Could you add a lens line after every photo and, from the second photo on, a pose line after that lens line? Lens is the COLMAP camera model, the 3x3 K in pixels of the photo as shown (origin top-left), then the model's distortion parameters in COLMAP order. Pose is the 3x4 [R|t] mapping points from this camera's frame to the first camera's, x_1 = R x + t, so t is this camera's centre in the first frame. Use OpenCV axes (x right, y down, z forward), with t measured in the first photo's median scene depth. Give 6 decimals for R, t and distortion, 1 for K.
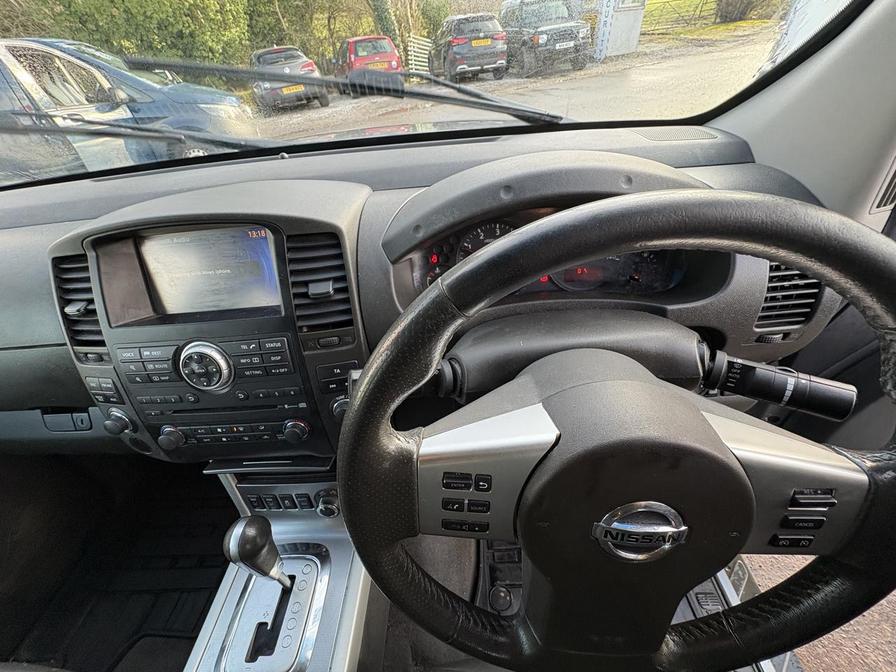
lens RADIAL K [[355.8, 0, 449.5], [0, 355.8, 336.1], [0, 0, 1]] dist [0.002198, 0.000022]
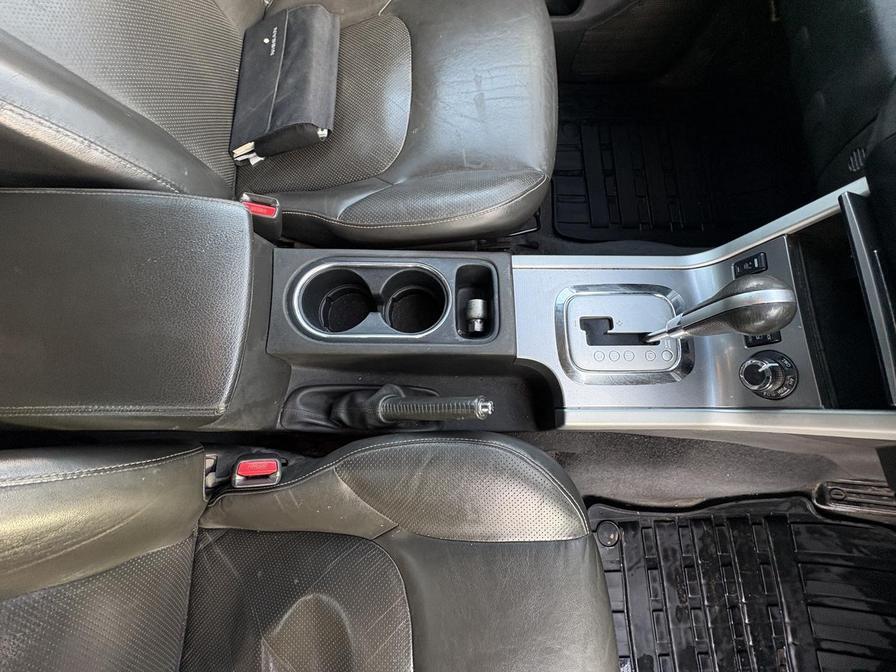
lens RADIAL K [[355.7, 0, 449.6], [0, 355.7, 337.9], [0, 0, 1]] dist [0.001825, -0.000242]
pose [[0.018804, 0.994105, -0.106775, -0.462797], [-0.651861, 0.093165, 0.752594, 0.462865], [0.758105, 0.055450, 0.649771, 0.118808]]
